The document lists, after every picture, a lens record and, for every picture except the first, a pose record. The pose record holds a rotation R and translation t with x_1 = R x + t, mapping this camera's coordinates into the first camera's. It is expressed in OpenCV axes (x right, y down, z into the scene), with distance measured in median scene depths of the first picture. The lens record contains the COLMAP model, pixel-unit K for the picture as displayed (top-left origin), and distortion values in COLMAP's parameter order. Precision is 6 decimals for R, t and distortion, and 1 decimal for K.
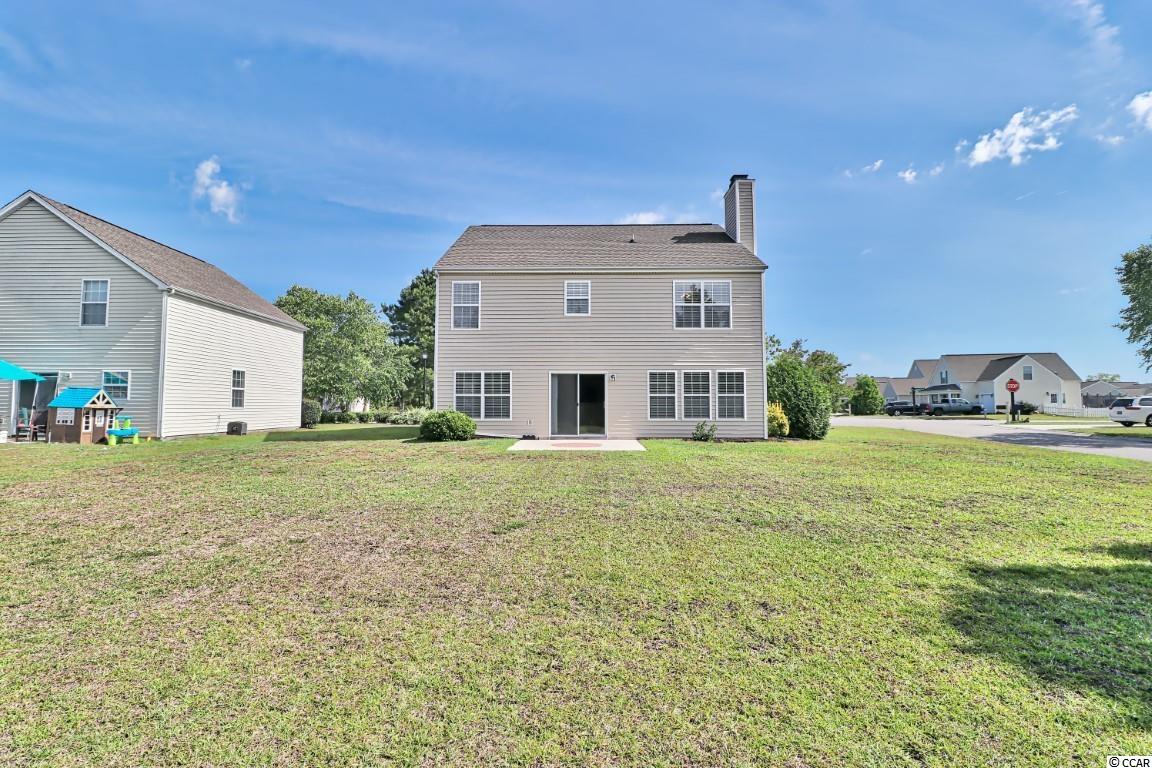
lens RADIAL K [[532.9, 0, 566.2], [0, 532.9, 378.7], [0, 0, 1]] dist [0.002722, -0.016718]
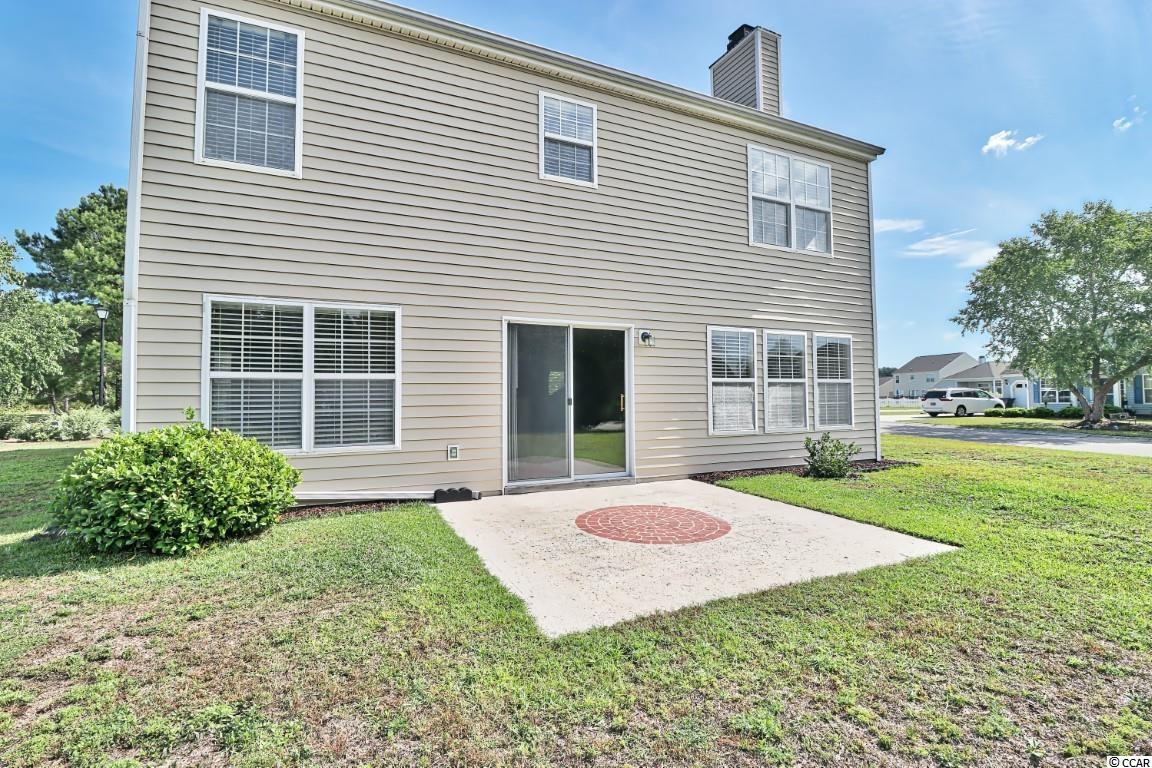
lens RADIAL K [[532.9, 0, 566.2], [0, 532.9, 378.7], [0, 0, 1]] dist [0.002722, -0.016718]
pose [[0.898175, 0.009723, 0.439530, -0.156918], [-0.015296, 0.999841, 0.009140, 0.026789], [-0.439372, -0.014932, 0.898181, 0.631256]]
